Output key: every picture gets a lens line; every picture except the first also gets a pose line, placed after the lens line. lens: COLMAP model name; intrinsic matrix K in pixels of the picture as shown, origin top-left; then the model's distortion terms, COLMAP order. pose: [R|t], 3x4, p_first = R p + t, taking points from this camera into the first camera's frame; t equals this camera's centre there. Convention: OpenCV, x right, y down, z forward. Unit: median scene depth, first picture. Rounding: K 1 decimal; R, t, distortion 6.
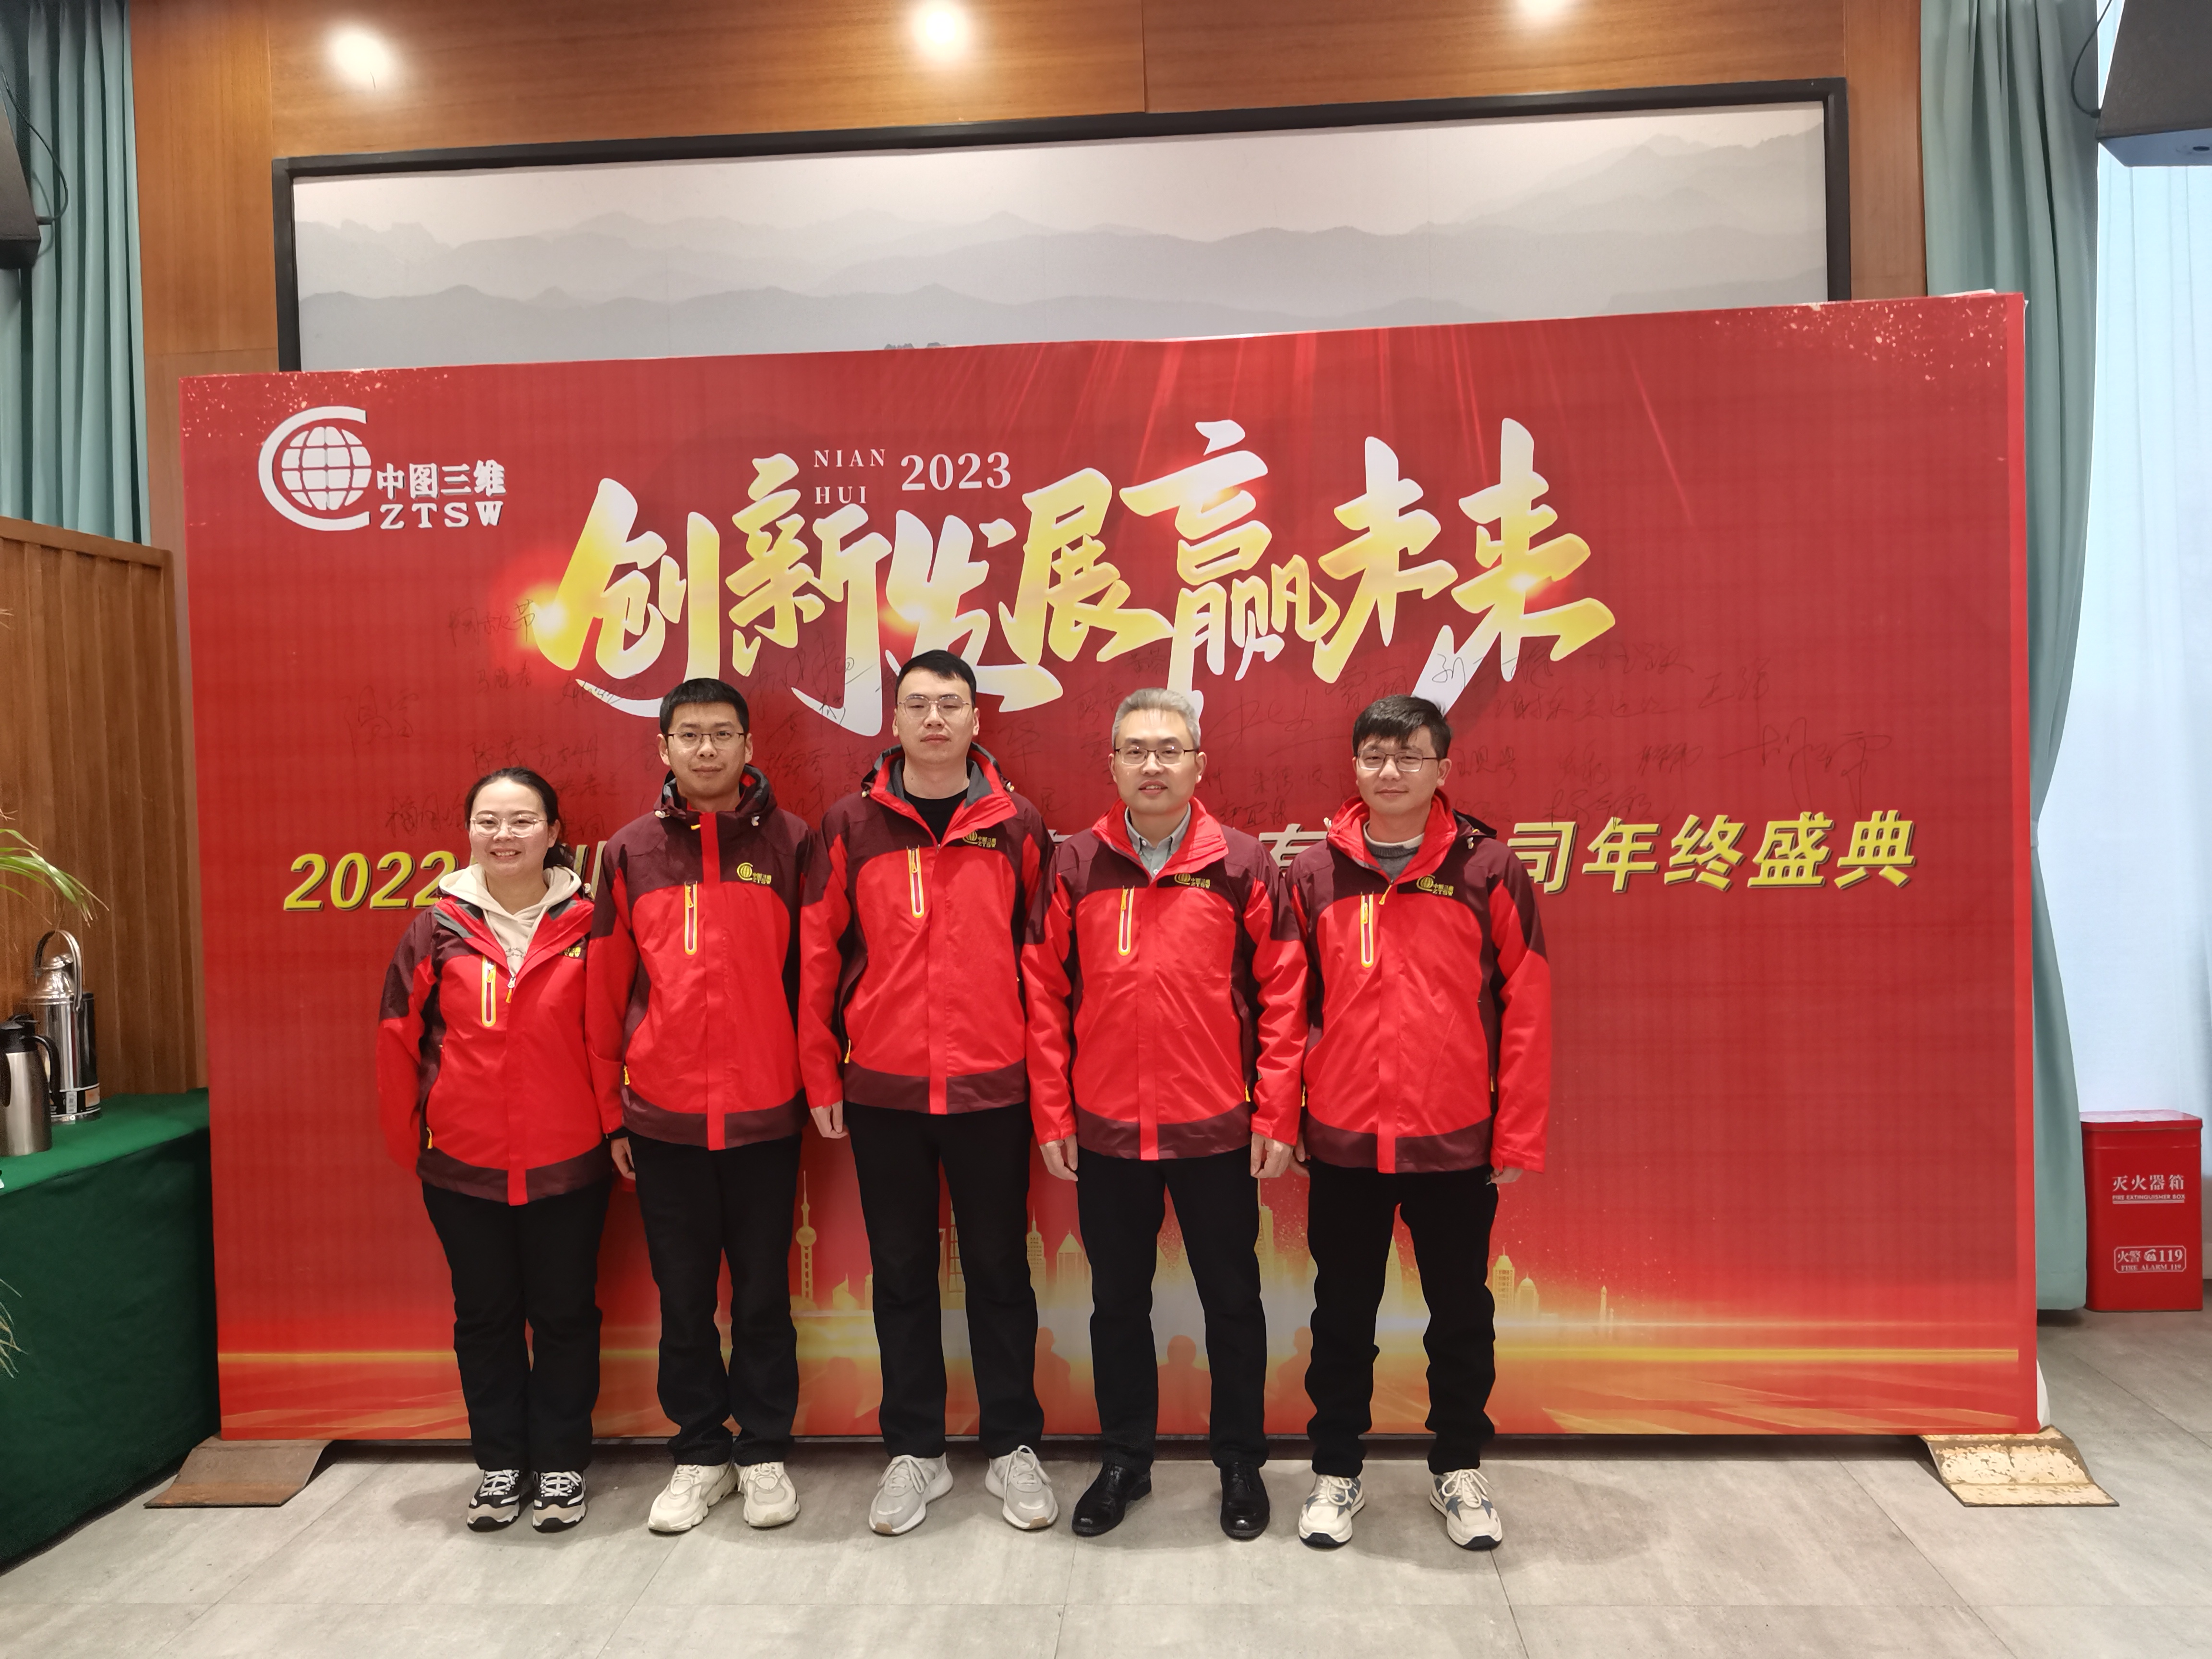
lens RADIAL K [[1768.6, 0, 1112.5], [0, 1768.6, 837.6], [0, 0, 1]] dist [0.009310, -0.013211]
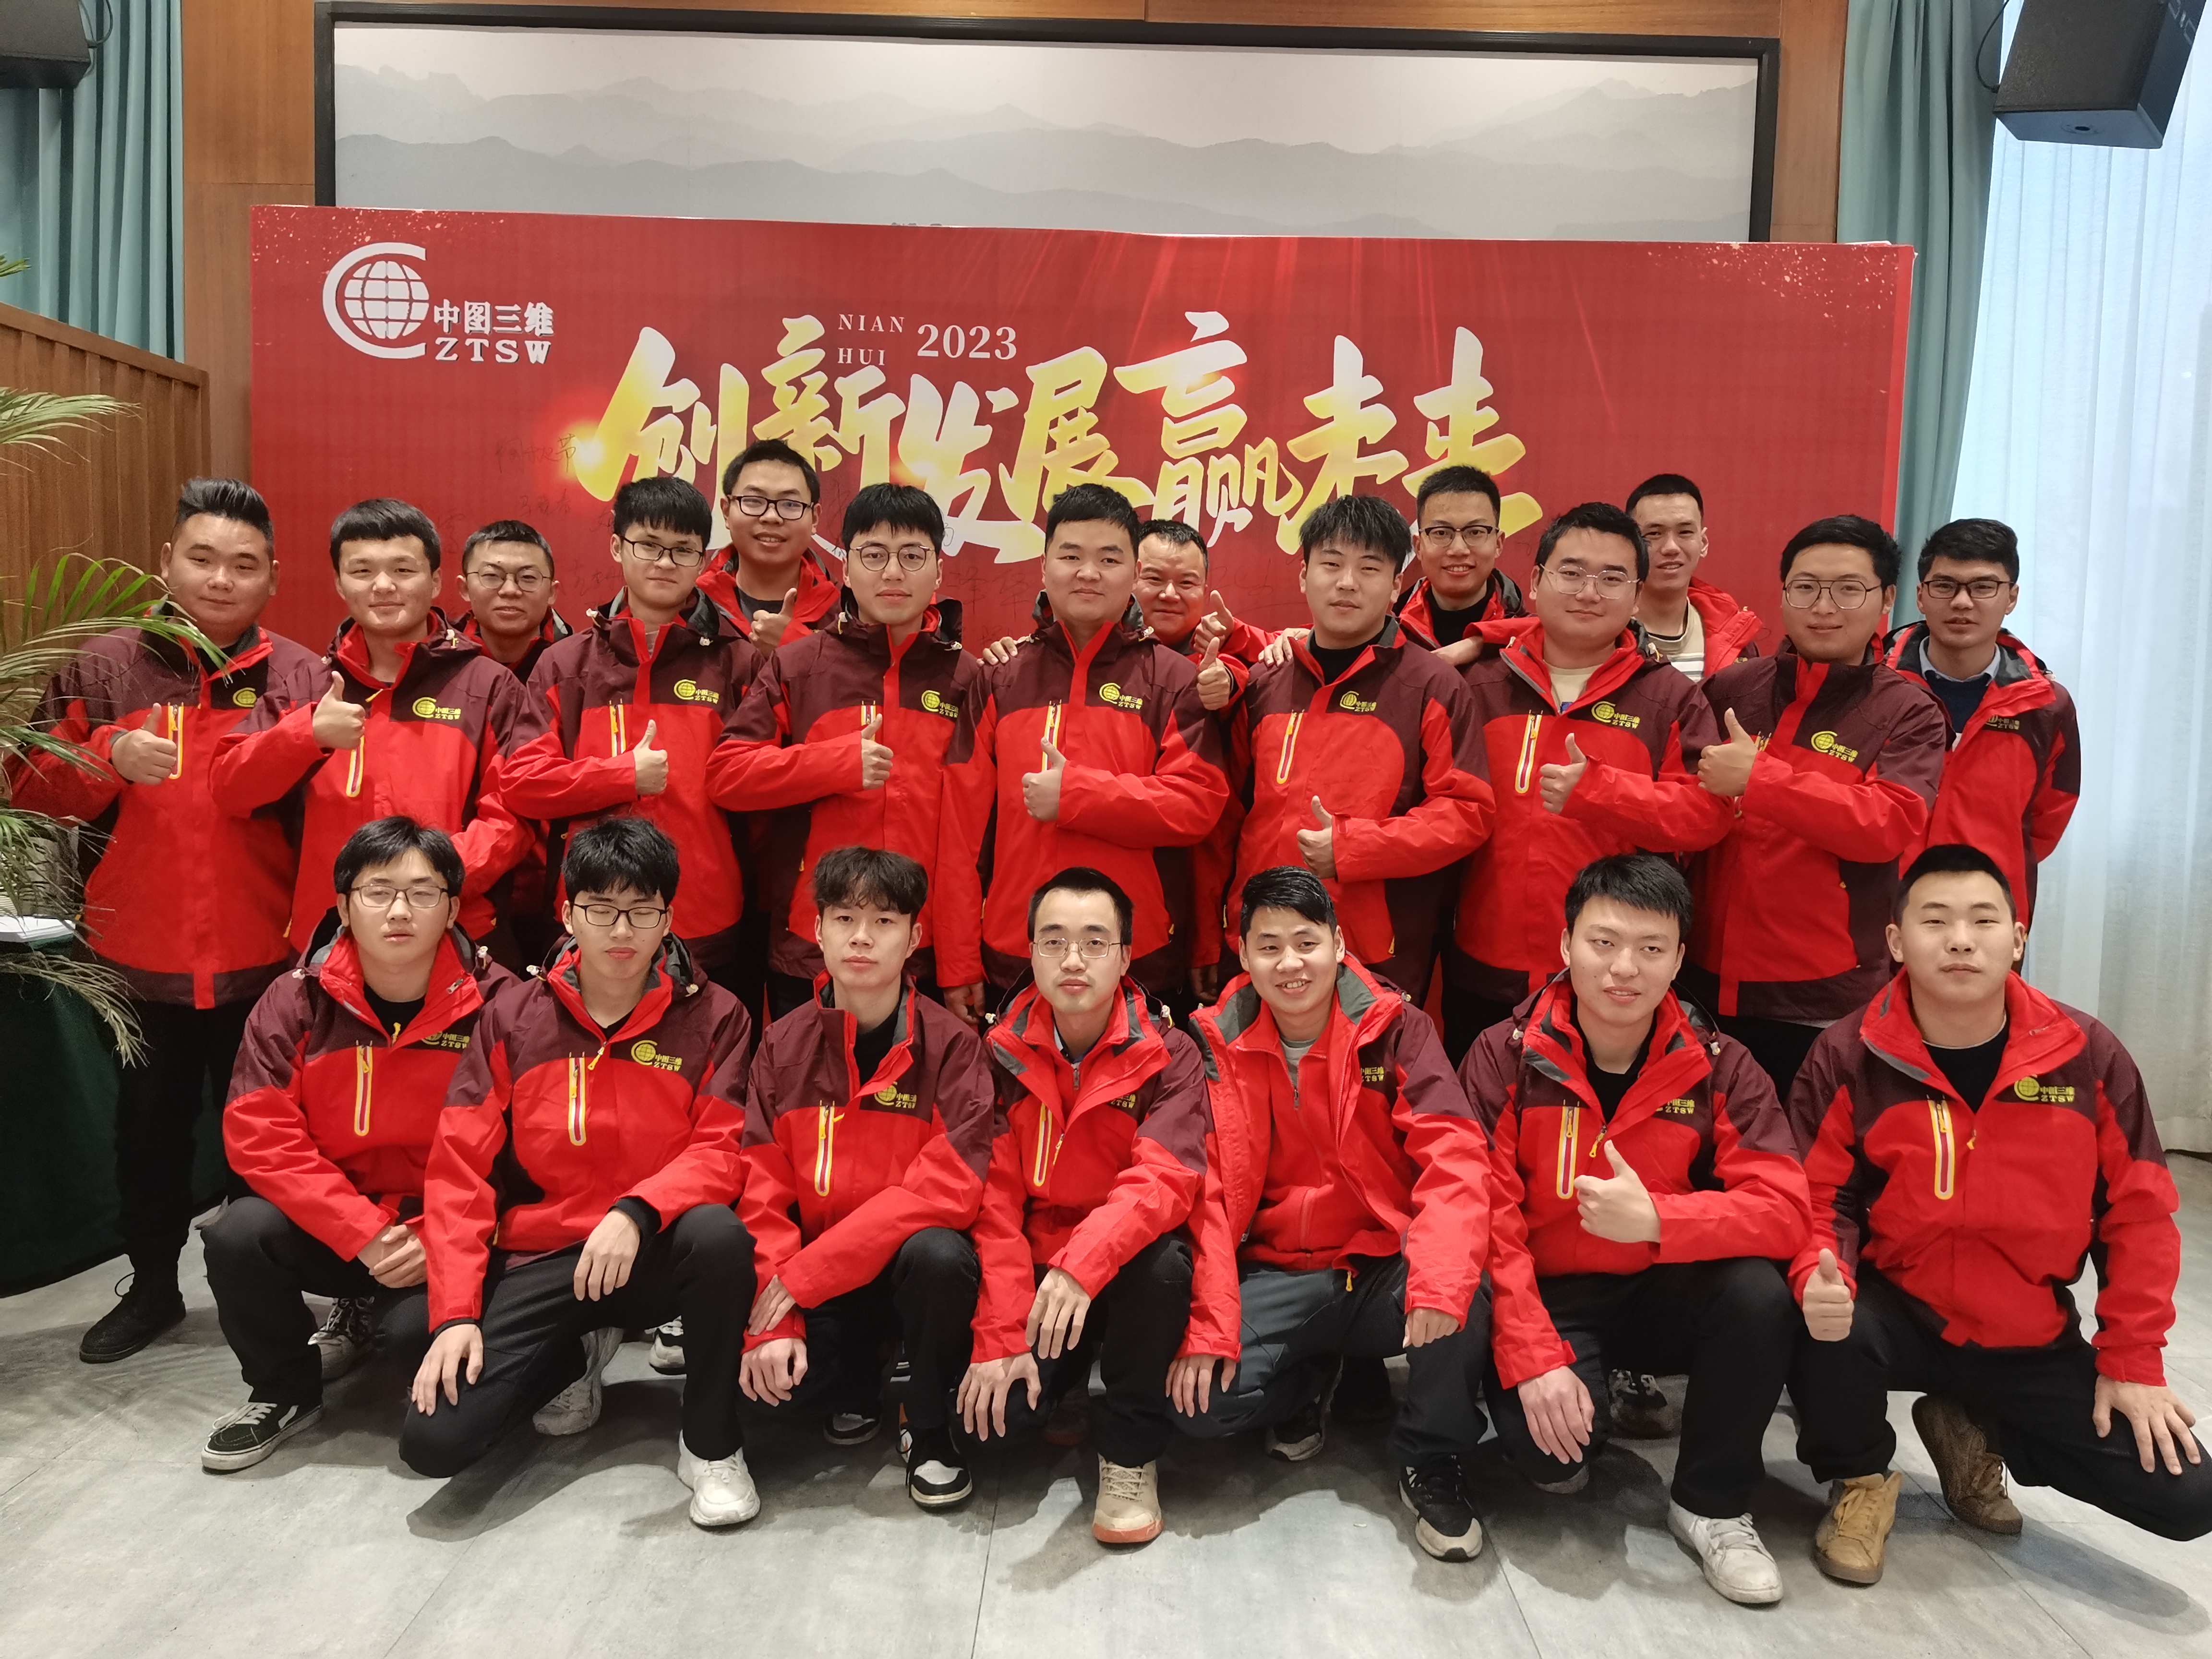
lens RADIAL K [[1768.6, 0, 1106.7], [0, 1768.6, 845.6], [0, 0, 1]] dist [0.009310, -0.013211]
pose [[0.997176, 0.052669, 0.053527, -0.044130], [-0.055529, 0.997026, 0.053435, 0.043848], [-0.050553, -0.056256, 0.997136, -0.129162]]
